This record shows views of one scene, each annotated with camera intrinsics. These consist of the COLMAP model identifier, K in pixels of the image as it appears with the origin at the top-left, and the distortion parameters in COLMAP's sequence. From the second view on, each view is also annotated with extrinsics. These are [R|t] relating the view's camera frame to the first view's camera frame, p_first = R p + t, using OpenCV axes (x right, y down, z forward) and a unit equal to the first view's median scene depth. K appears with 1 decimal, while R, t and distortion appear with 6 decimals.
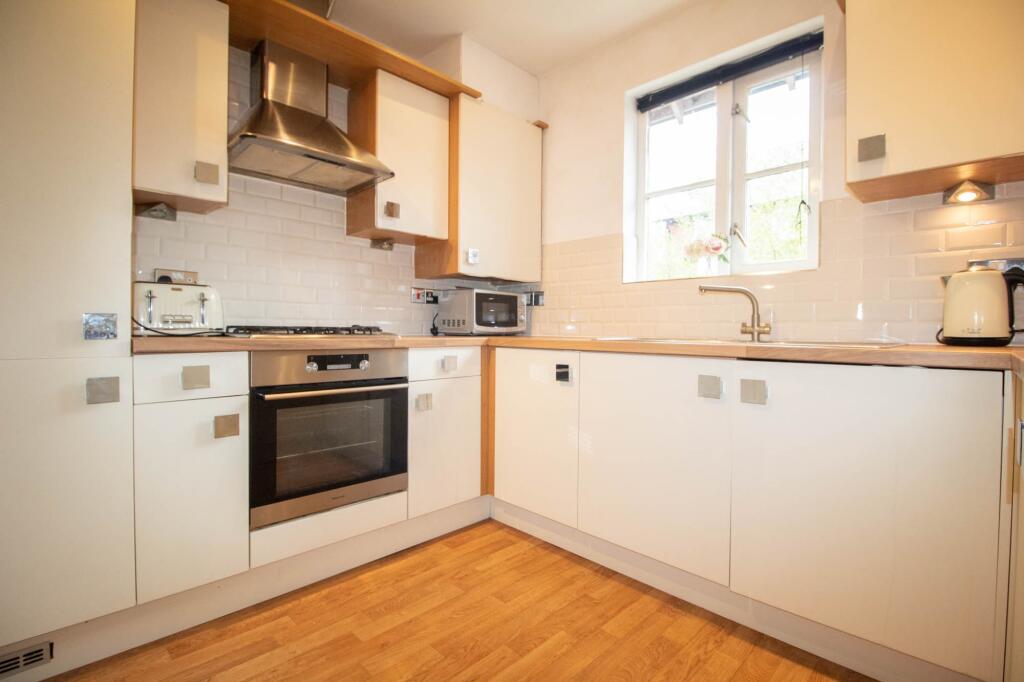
lens RADIAL K [[472.1, 0, 513.8], [0, 472.1, 336.0], [0, 0, 1]] dist [-0.008496, -0.006380]
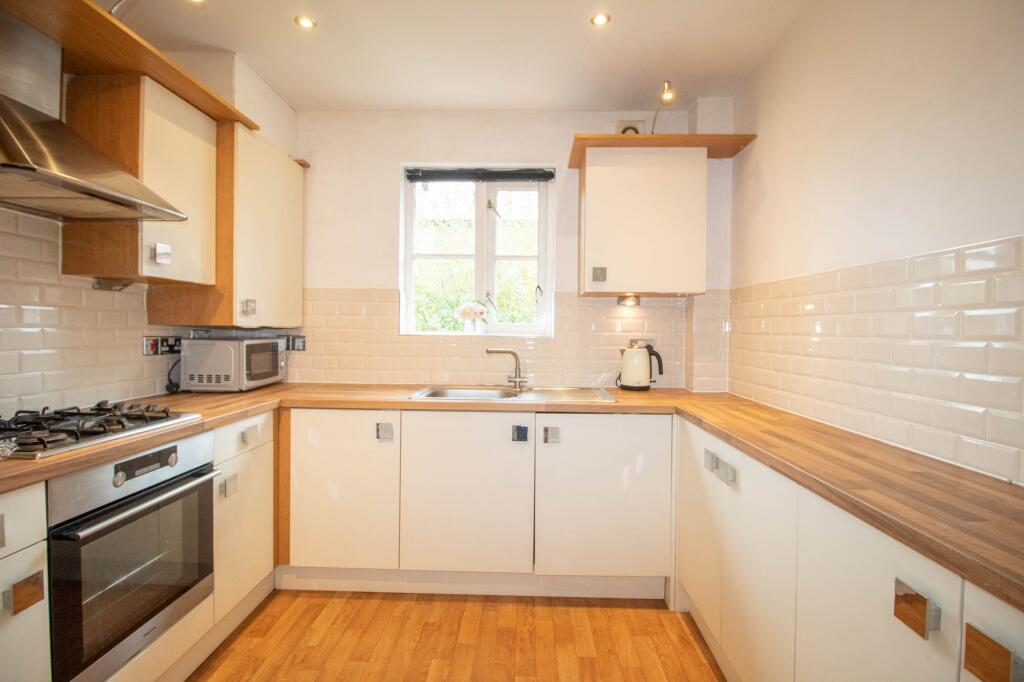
lens RADIAL K [[472.1, 0, 520.4], [0, 472.1, 336.4], [0, 0, 1]] dist [-0.008496, -0.006380]
pose [[0.725642, -0.010080, 0.687999, -0.372104], [0.006155, 0.999948, 0.008159, -0.131570], [-0.688045, -0.001686, 0.725666, -0.002049]]
